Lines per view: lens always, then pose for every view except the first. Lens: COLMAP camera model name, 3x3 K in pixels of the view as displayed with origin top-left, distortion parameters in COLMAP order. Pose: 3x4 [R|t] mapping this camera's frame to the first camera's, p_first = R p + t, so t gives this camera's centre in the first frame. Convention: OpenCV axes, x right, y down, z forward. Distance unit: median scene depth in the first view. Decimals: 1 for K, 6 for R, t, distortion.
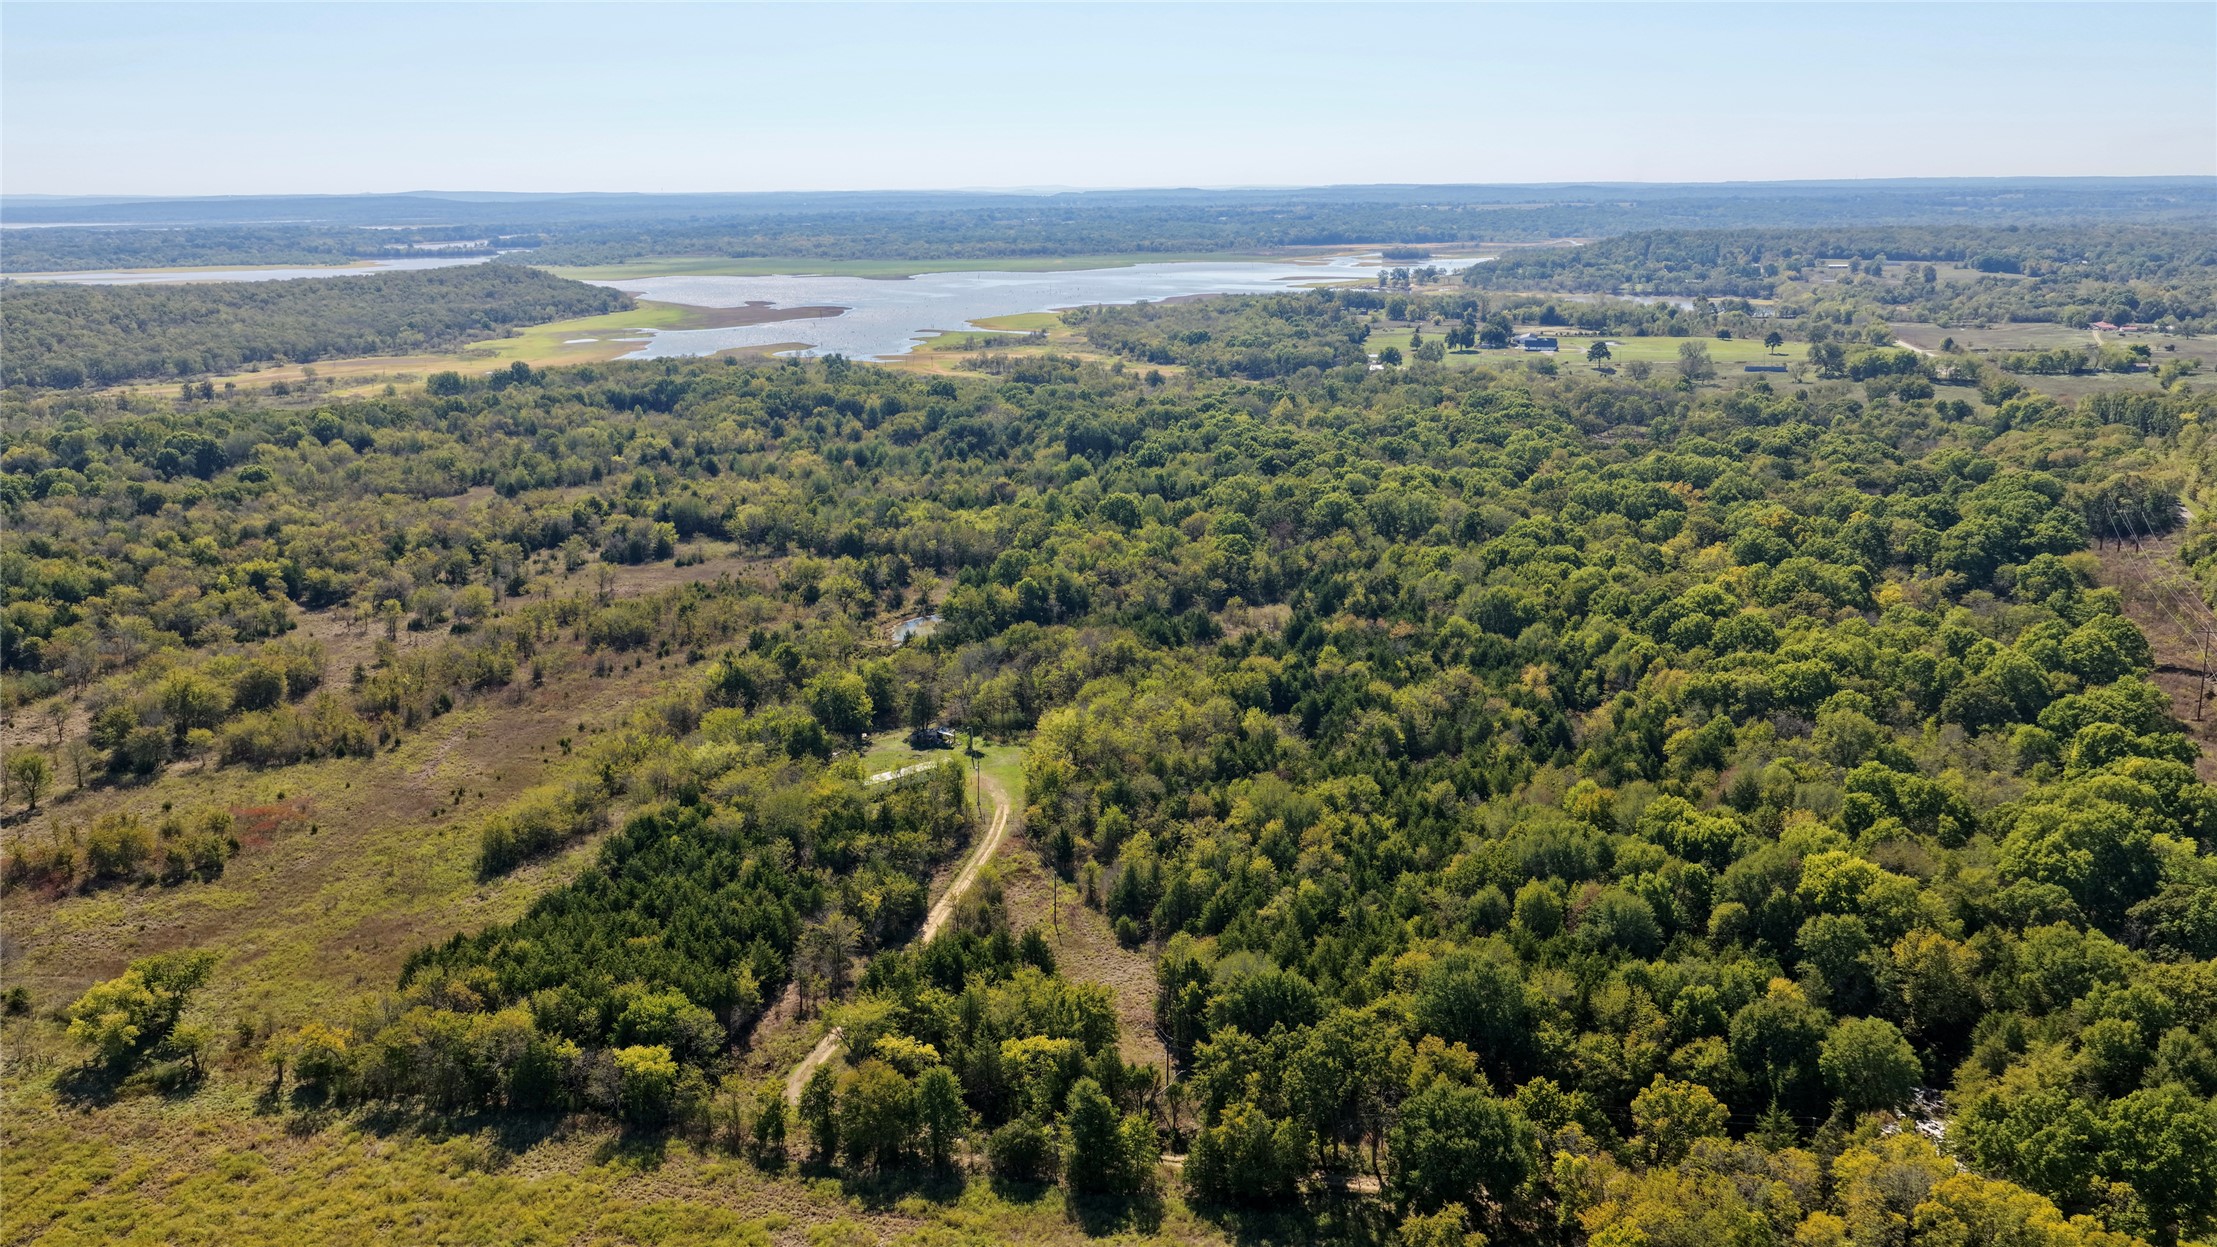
lens RADIAL K [[1838.1, 0, 1113.3], [0, 1838.1, 618.8], [0, 0, 1]] dist [-0.018963, 0.046727]
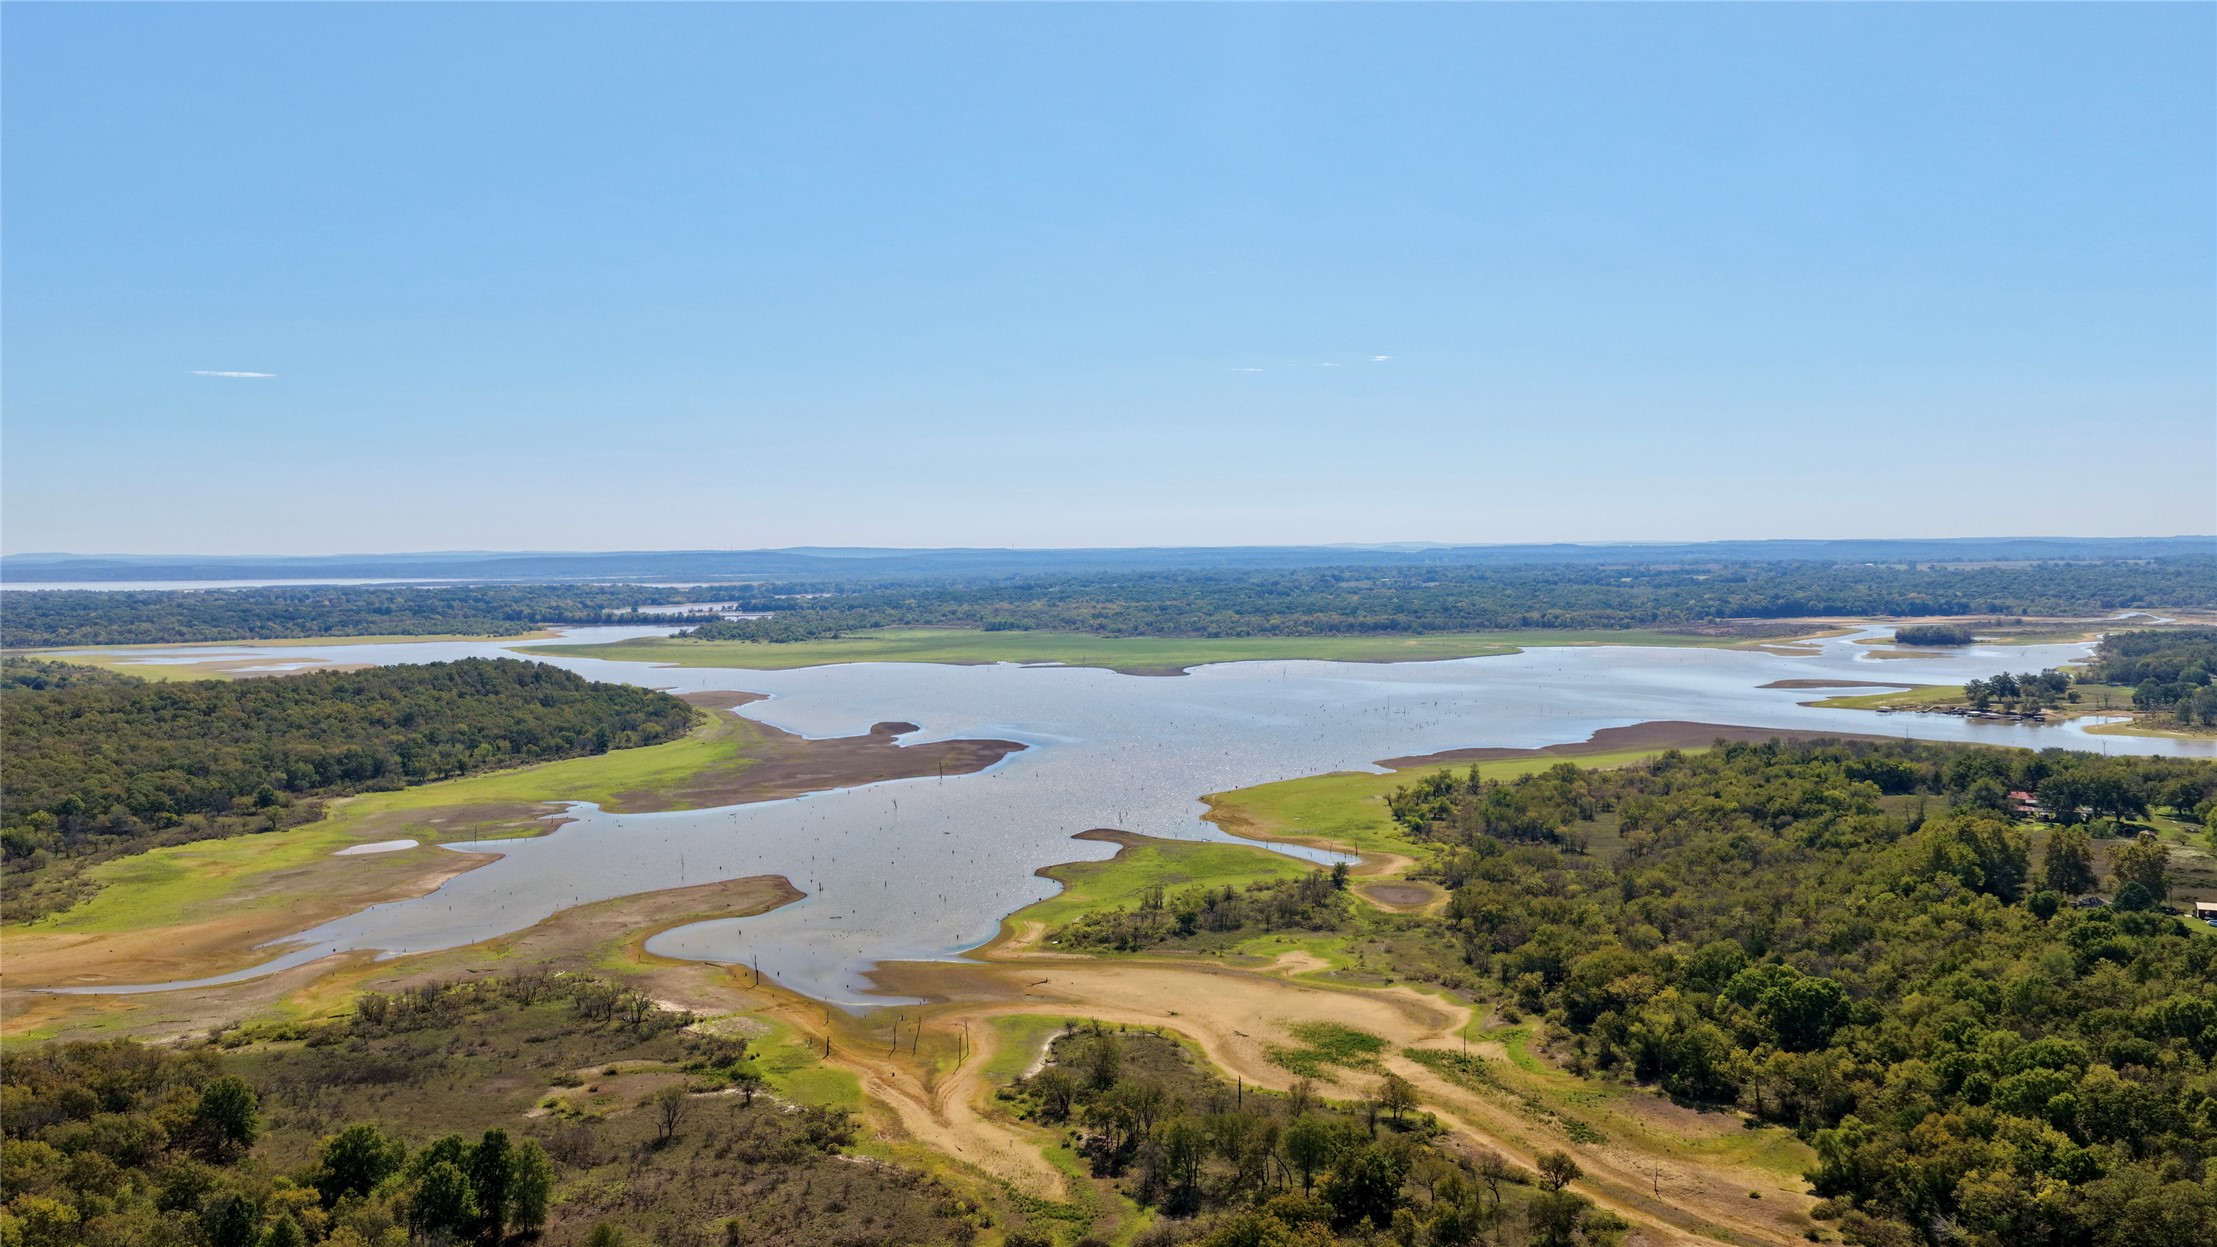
lens RADIAL K [[1838.1, 0, 1113.3], [0, 1838.1, 618.8], [0, 0, 1]] dist [-0.018963, 0.046727]
pose [[0.980504, 0.006747, -0.196382, -0.019886], [-0.043724, 0.981846, -0.184574, -0.392600], [0.191572, 0.189562, 0.962999, 1.698570]]
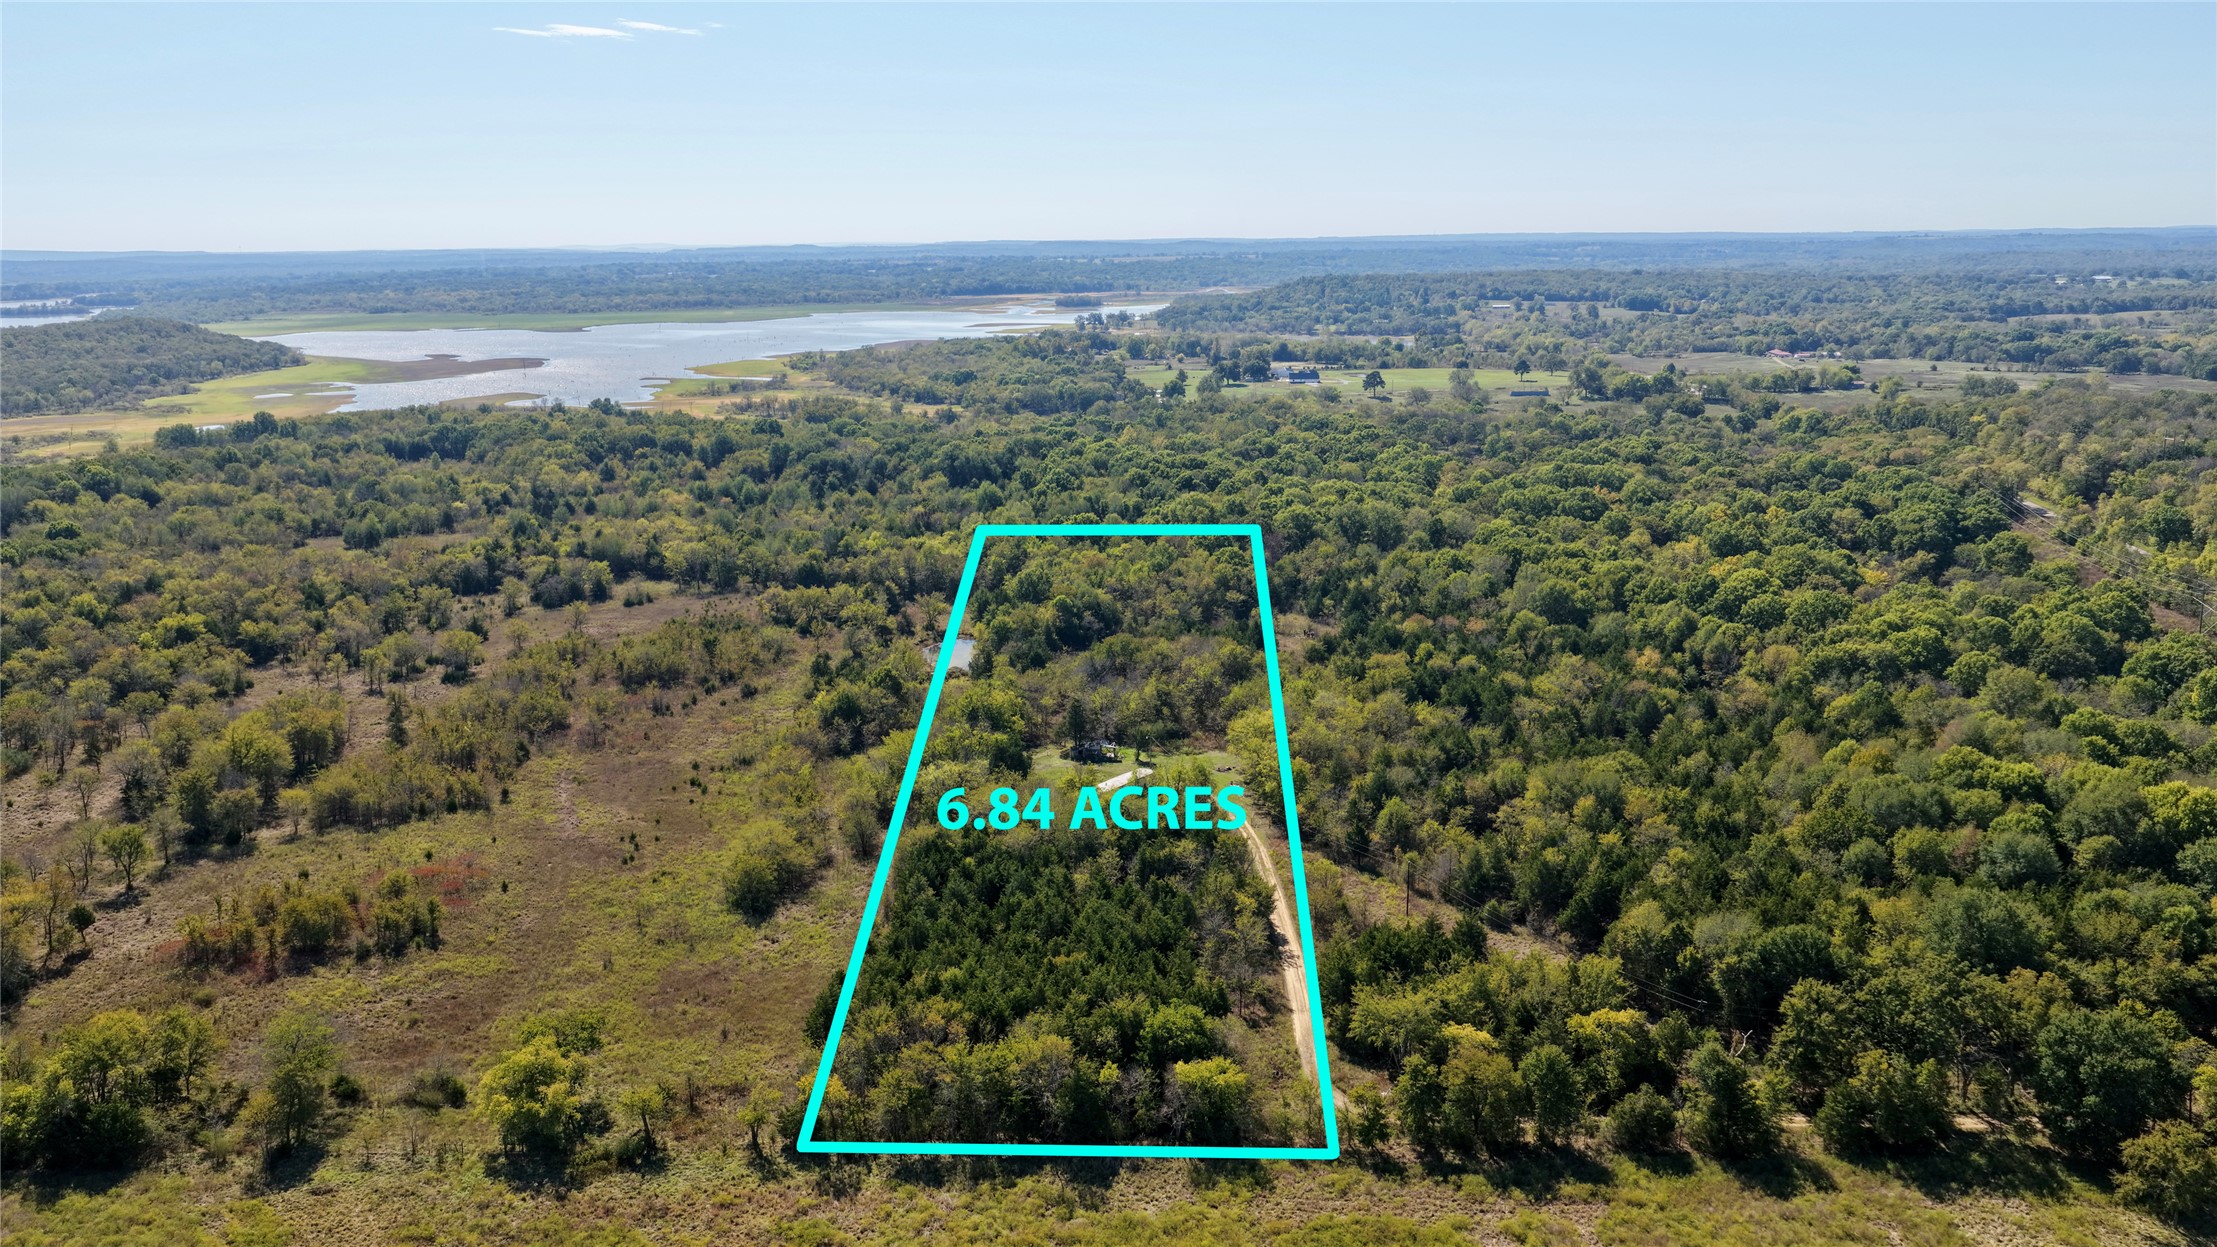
lens RADIAL K [[1838.1, 0, 1113.3], [0, 1838.1, 618.8], [0, 0, 1]] dist [-0.018963, 0.046727]
pose [[0.978098, -0.044204, 0.203398, -0.208551], [0.050285, 0.998426, -0.024822, 0.014762], [-0.201980, 0.034506, 0.978782, 0.045432]]
